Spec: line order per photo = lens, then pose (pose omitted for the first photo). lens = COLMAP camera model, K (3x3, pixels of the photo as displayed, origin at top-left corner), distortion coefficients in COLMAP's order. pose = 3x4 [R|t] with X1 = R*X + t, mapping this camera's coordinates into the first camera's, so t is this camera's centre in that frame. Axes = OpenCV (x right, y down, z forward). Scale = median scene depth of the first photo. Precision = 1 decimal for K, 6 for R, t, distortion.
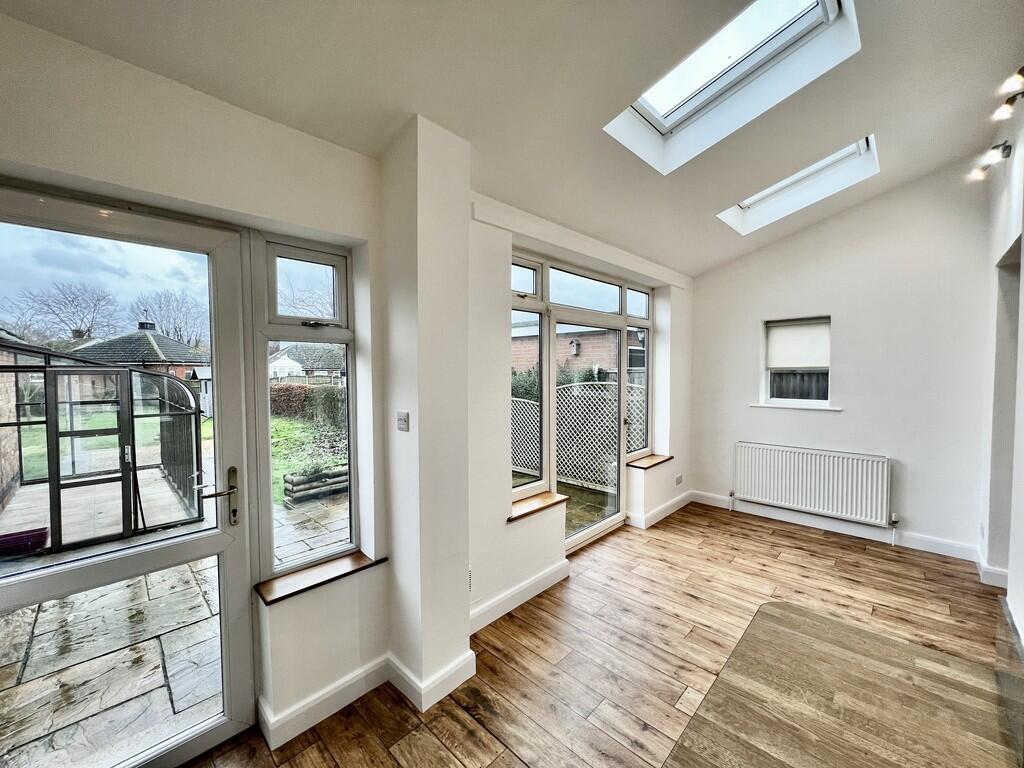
lens RADIAL K [[413.0, 0, 514.5], [0, 413.0, 385.3], [0, 0, 1]] dist [-0.001587, -0.000314]
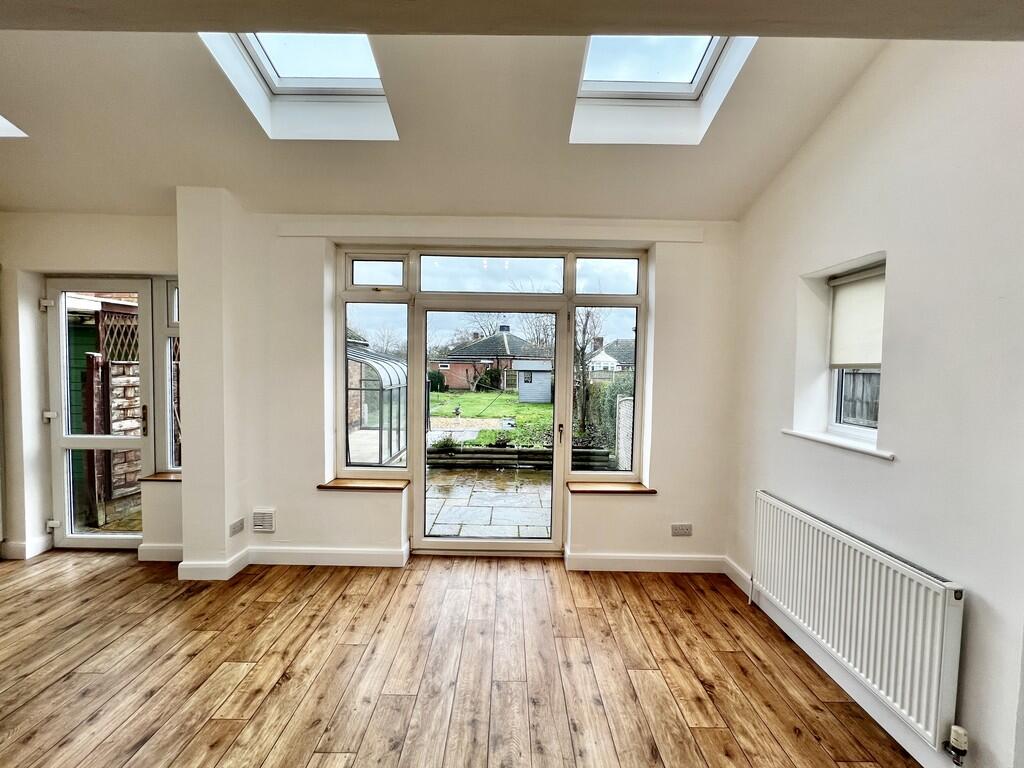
lens RADIAL K [[442.6, 0, 504.4], [0, 442.6, 383.1], [0, 0, 1]] dist [-0.003850, 0.000254]
pose [[0.691773, 0.049646, -0.720406, 0.840197], [-0.050281, 0.998524, 0.020529, -0.010281], [0.720362, 0.022021, 0.693248, 0.349063]]
